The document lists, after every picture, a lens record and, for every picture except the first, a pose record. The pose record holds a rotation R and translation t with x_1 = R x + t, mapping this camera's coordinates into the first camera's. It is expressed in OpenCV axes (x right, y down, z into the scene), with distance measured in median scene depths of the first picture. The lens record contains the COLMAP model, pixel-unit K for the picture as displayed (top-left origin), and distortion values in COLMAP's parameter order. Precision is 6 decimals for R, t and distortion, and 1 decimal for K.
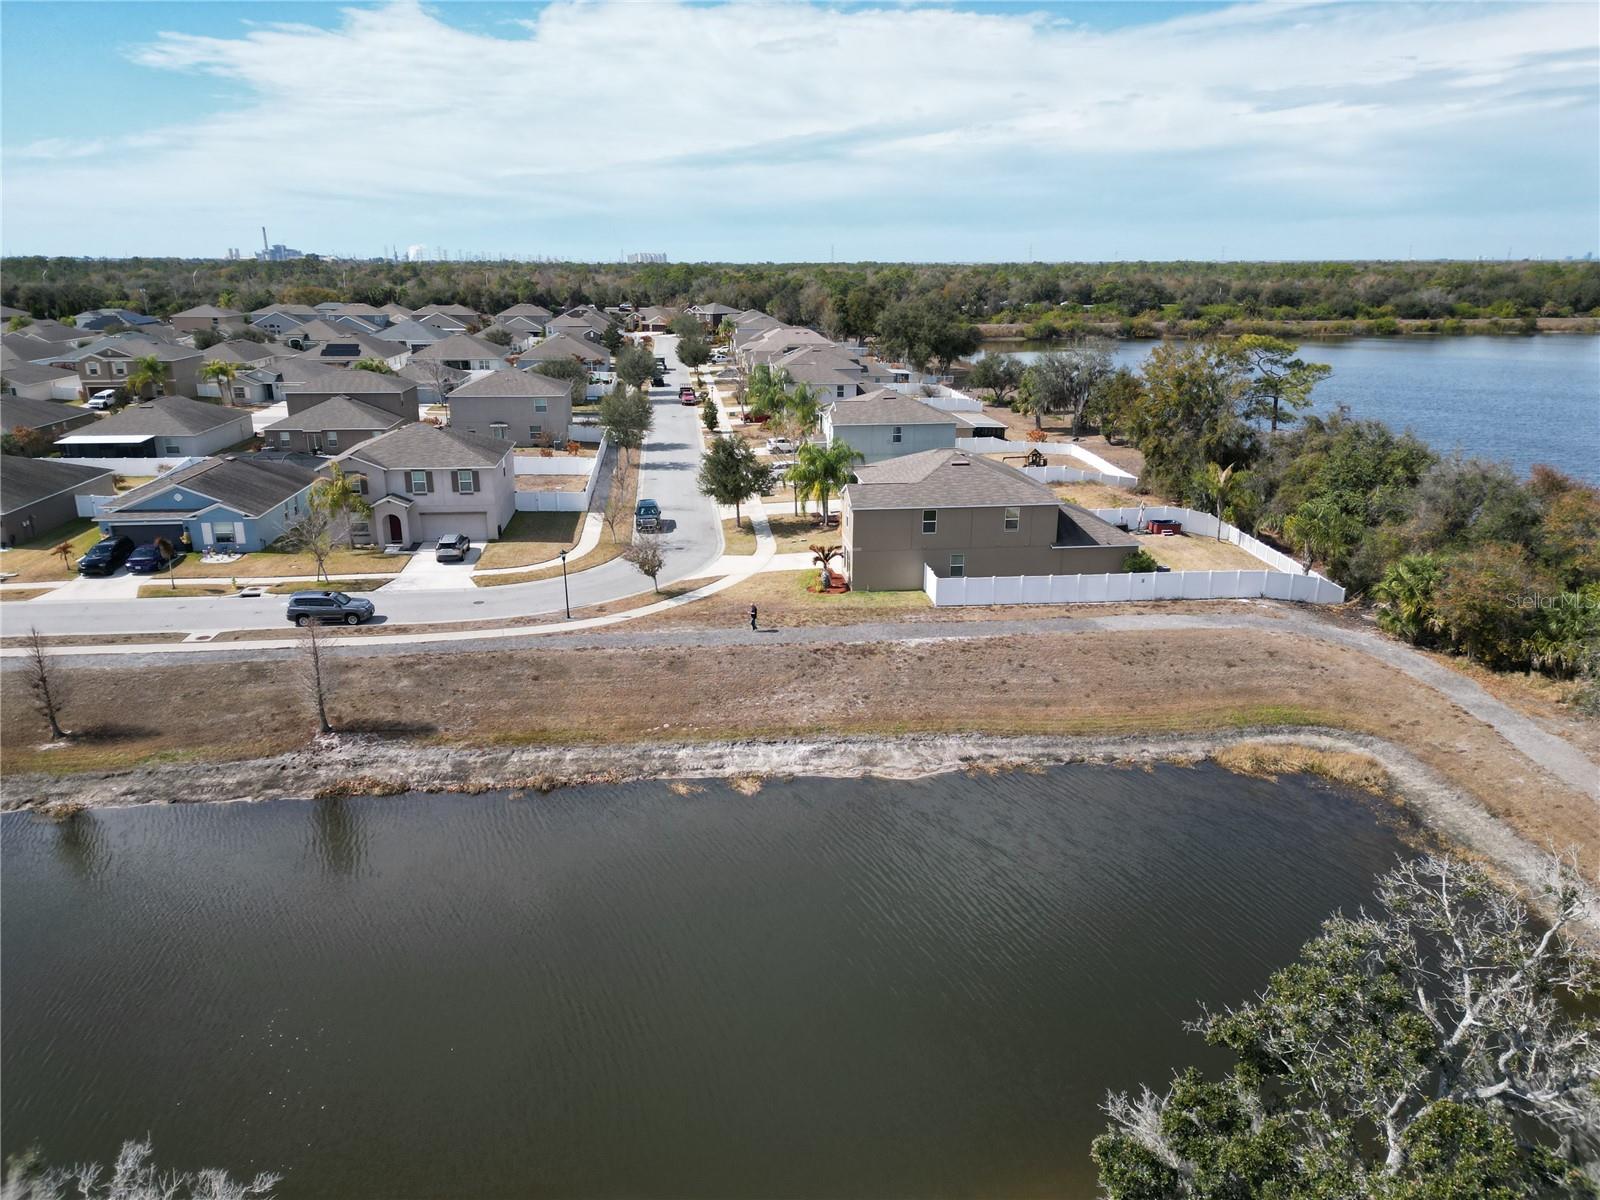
lens RADIAL K [[1121.8, 0, 800.0], [0, 1121.8, 600.0], [0, 0, 1]] dist [0.090207, -0.095526]
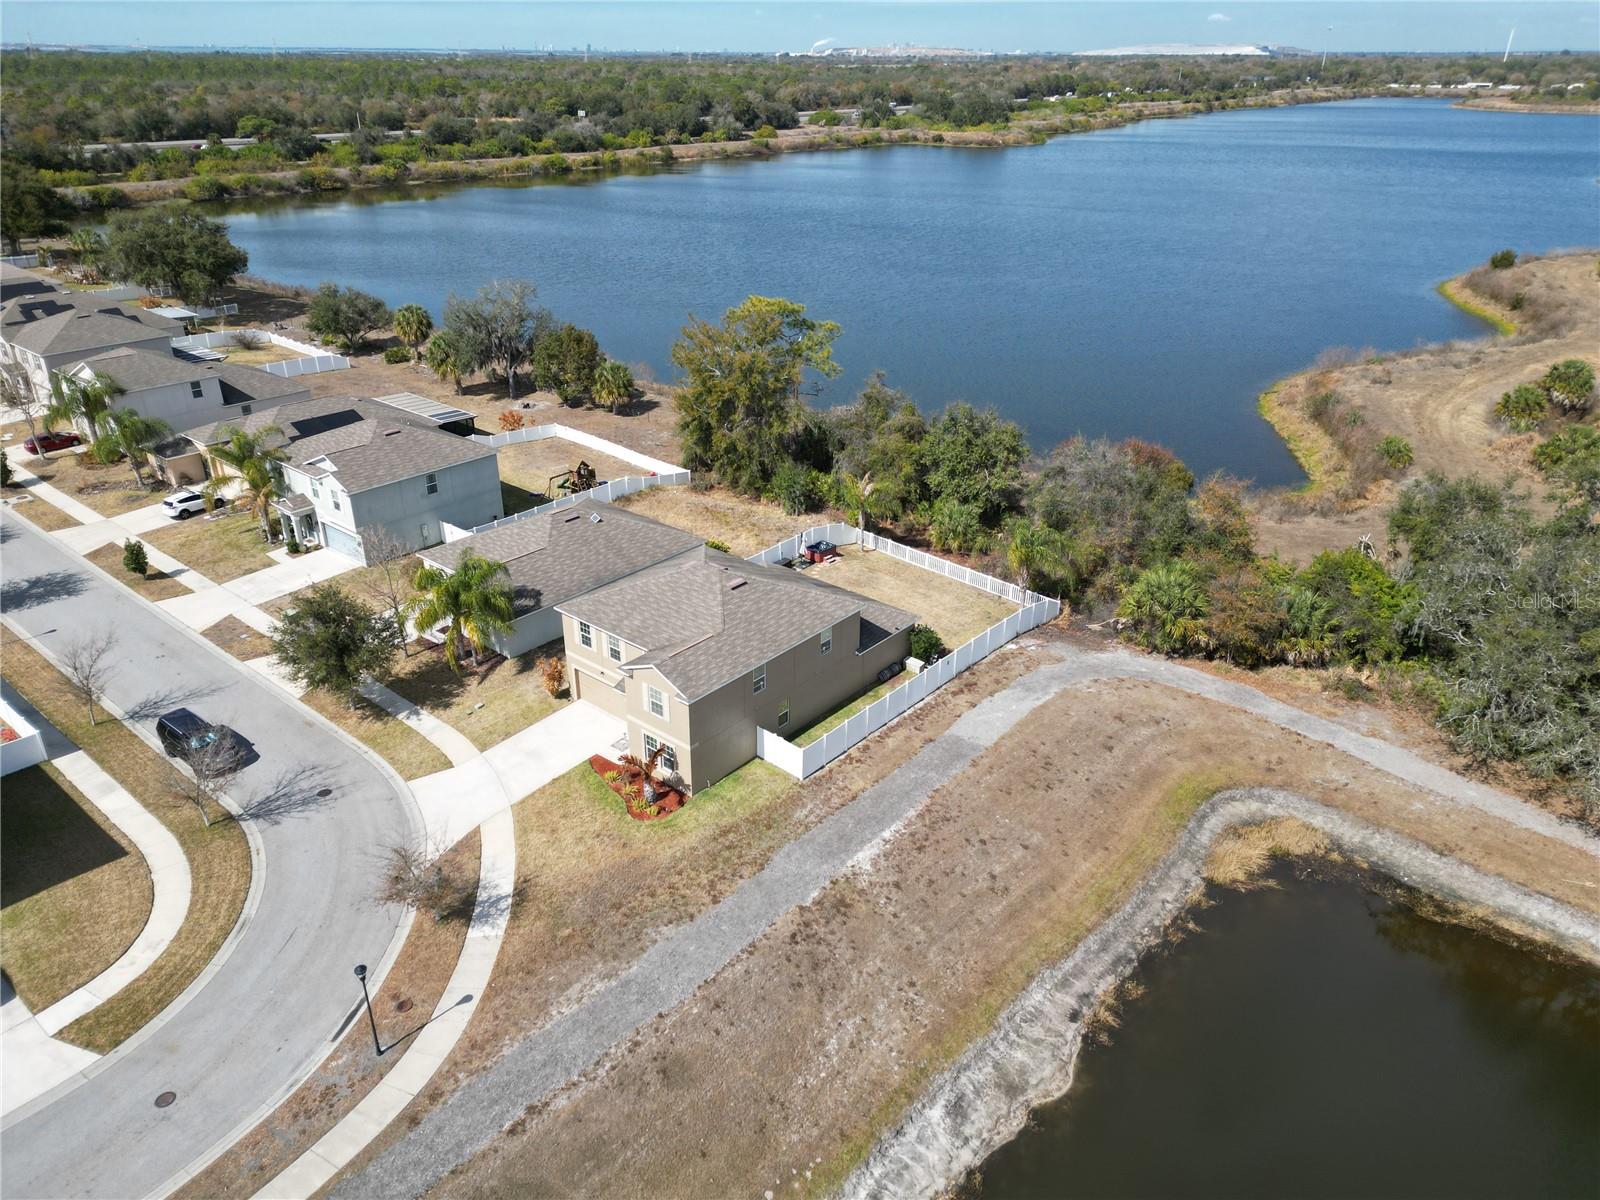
lens RADIAL K [[1121.8, 0, 800.0], [0, 1121.8, 600.0], [0, 0, 1]] dist [0.090207, -0.095526]
pose [[0.729921, -0.294741, 0.616719, -0.331626], [0.191048, 0.954267, 0.229945, -0.297761], [-0.656289, -0.050019, 0.752850, 0.393790]]
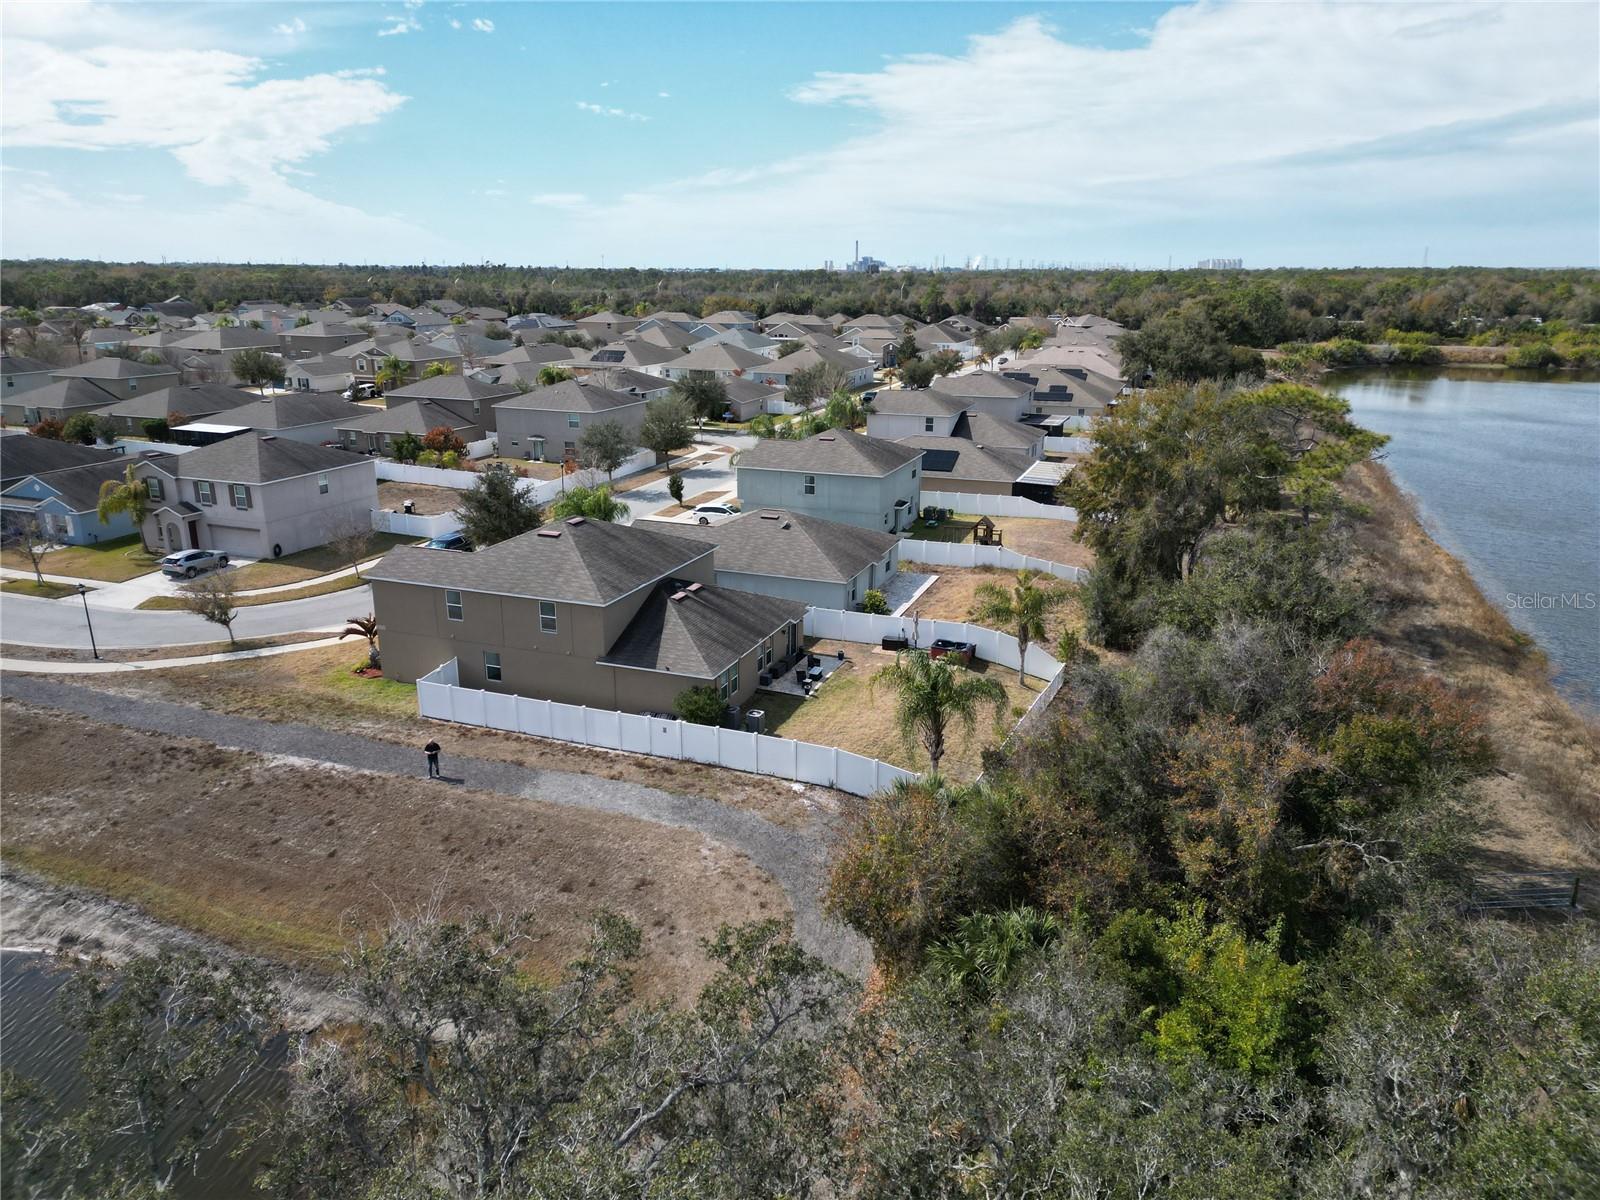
lens RADIAL K [[1125.3, 0, 804.5], [0, 1125.3, 570.8], [0, 0, 1]] dist [0.091281, -0.097121]
pose [[0.884582, 0.122673, -0.449961, 0.681754], [-0.136302, 0.990665, 0.002128, -0.128645], [0.446022, 0.059448, 0.893045, 0.403701]]
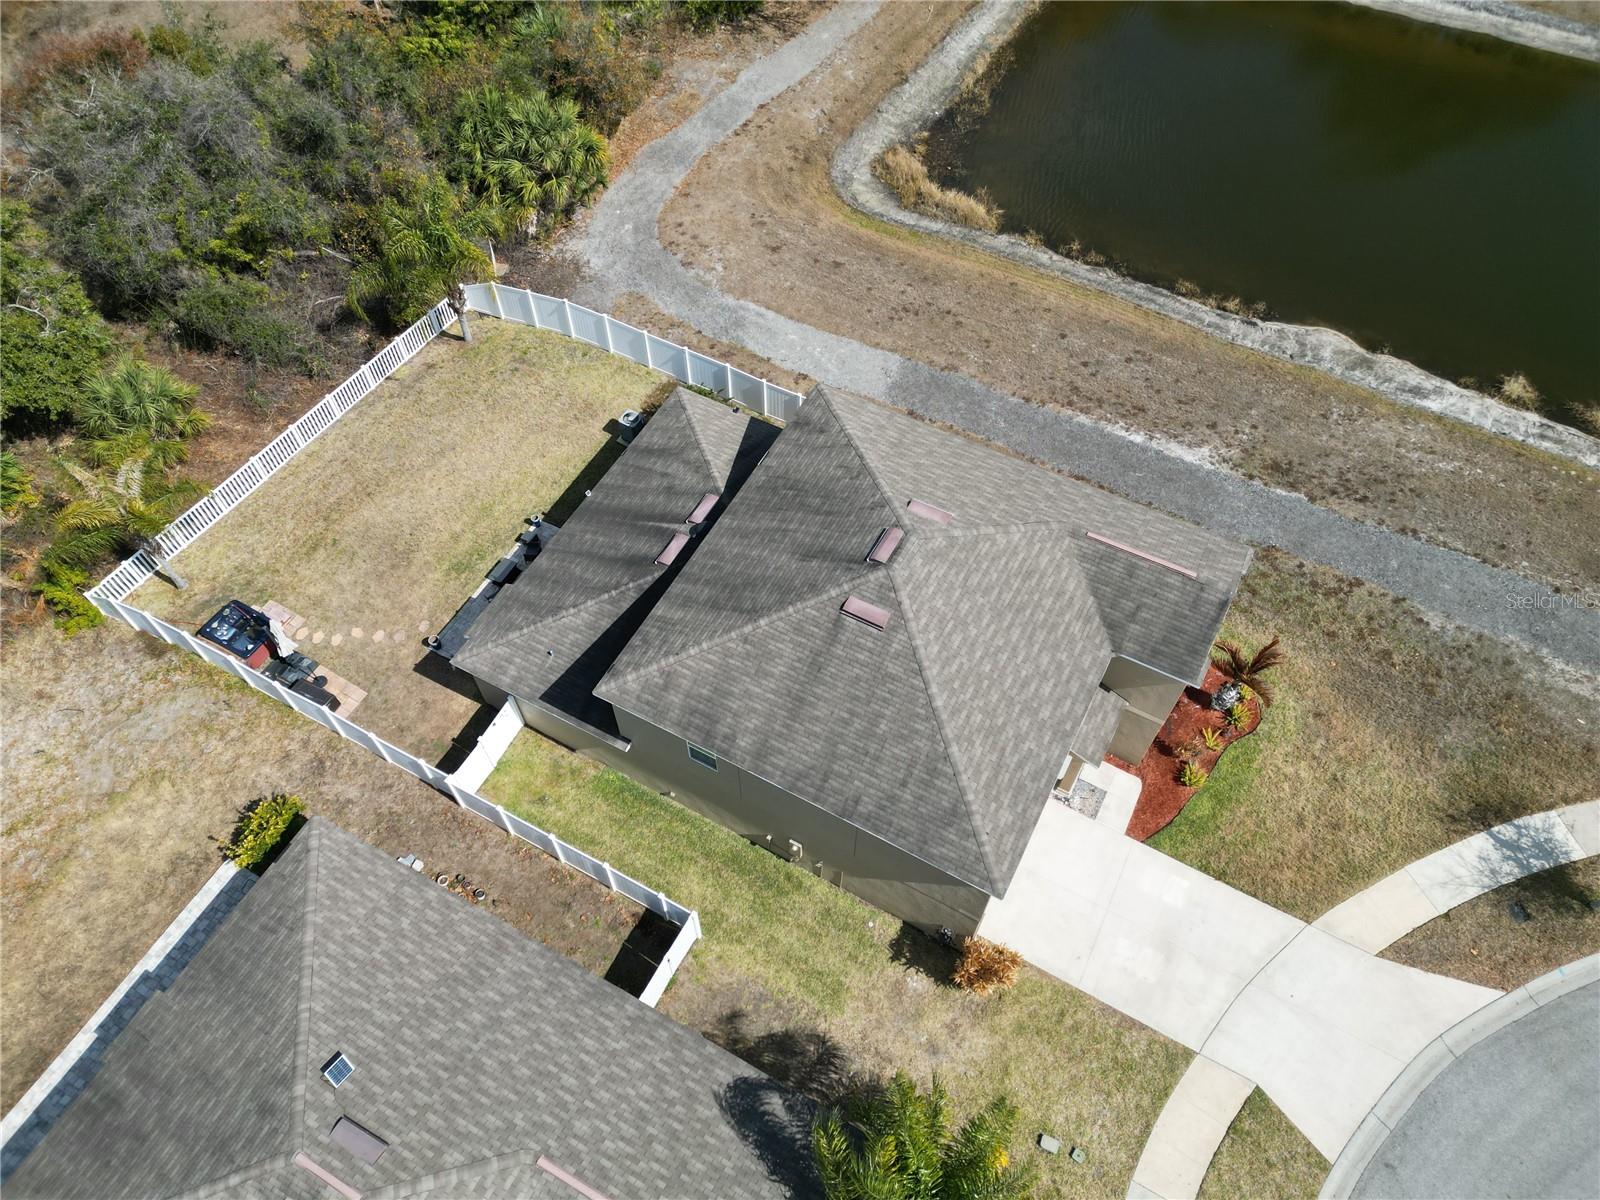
lens RADIAL K [[1125.3, 0, 804.5], [0, 1125.3, 570.8], [0, 0, 1]] dist [0.091281, -0.097121]
pose [[-0.819465, -0.474139, 0.321978, 0.040300], [0.162017, 0.347233, 0.923677, -0.522925], [-0.549753, 0.809087, -0.207727, 1.182442]]
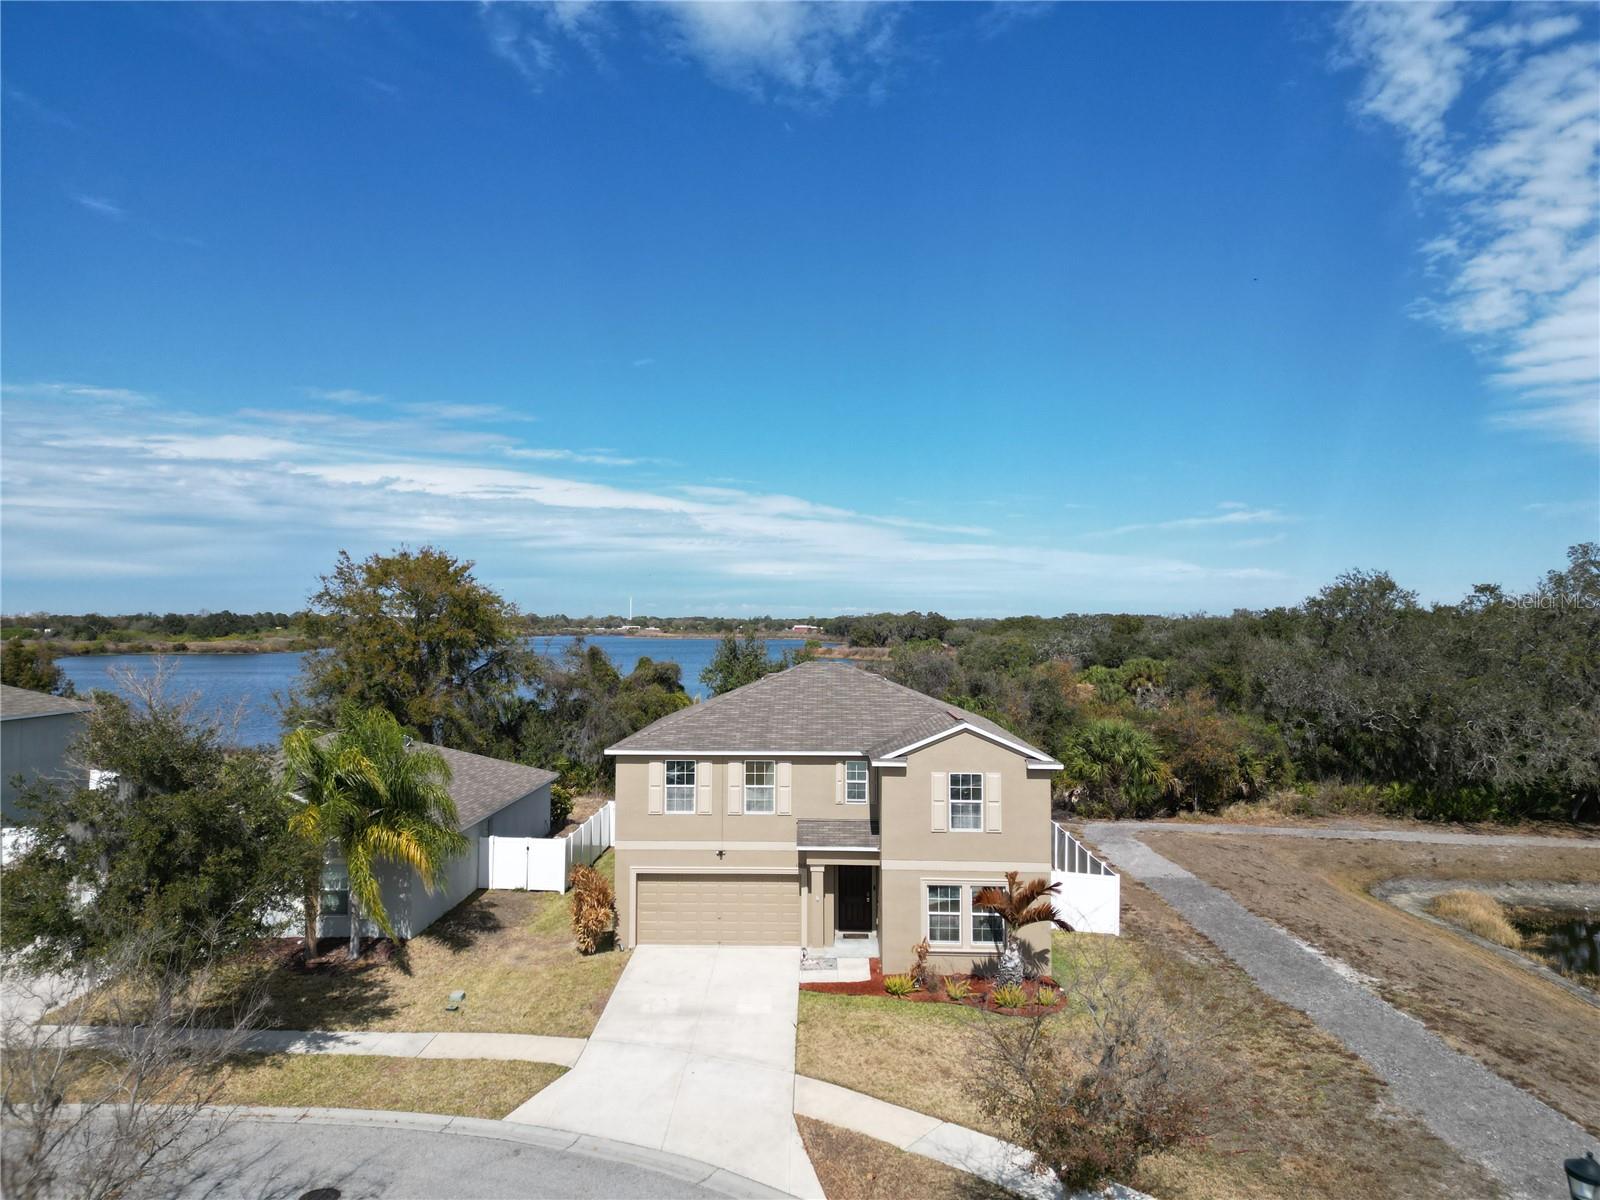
lens RADIAL K [[1121.8, 0, 800.0], [0, 1121.8, 600.0], [0, 0, 1]] dist [0.090207, -0.095526]
pose [[0.139191, 0.021194, 0.990039, -0.381710], [0.285325, 0.956514, -0.060591, -0.140494], [-0.948270, 0.290916, 0.127091, 1.005471]]
